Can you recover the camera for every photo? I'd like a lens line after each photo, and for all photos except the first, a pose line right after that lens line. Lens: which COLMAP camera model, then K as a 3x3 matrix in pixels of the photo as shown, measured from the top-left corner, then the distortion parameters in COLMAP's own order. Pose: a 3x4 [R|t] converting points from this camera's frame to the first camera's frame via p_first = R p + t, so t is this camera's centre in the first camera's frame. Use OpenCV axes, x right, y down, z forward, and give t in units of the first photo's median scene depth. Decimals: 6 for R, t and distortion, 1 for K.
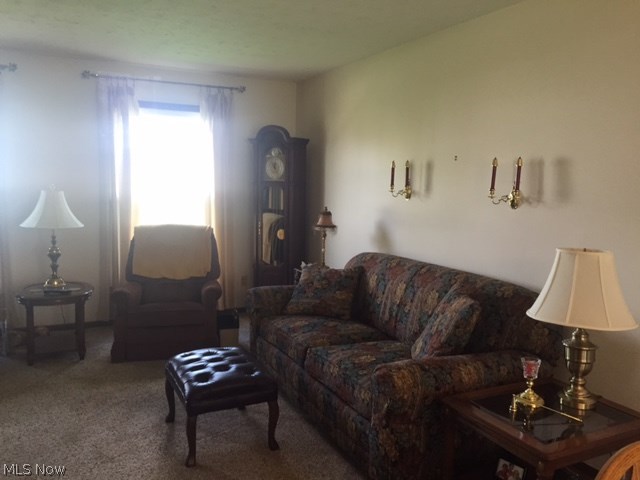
lens RADIAL K [[539.2, 0, 321.9], [0, 539.2, 237.8], [0, 0, 1]] dist [0.036160, 0.001280]
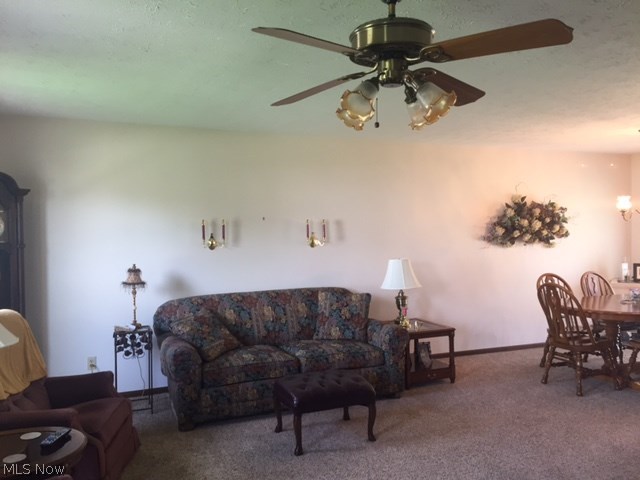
lens RADIAL K [[539.2, 0, 318.9], [0, 539.2, 242.1], [0, 0, 1]] dist [0.036160, 0.001280]
pose [[0.018779, -0.051778, 0.998482, -1.705962], [0.118423, 0.991743, 0.049202, -0.186285], [-0.992786, 0.117320, 0.024756, 1.107821]]
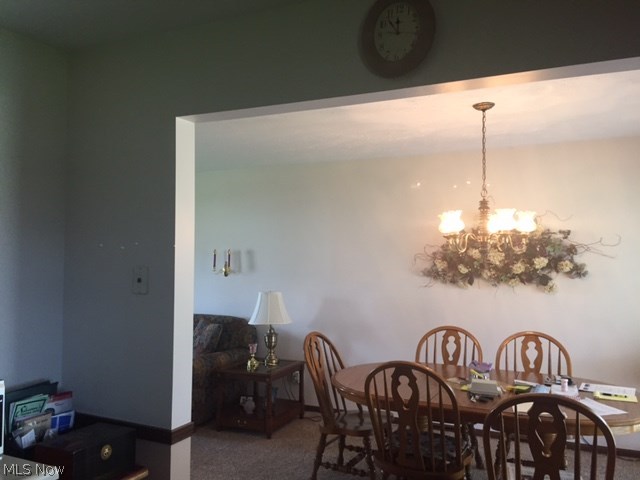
lens RADIAL K [[539.2, 0, 320.2], [0, 539.2, 238.8], [0, 0, 1]] dist [0.036160, 0.001280]
pose [[0.784093, -0.005193, 0.620622, -0.643997], [0.088308, 0.990725, -0.103278, 0.045591], [-0.614329, 0.135786, 0.777279, -0.784698]]
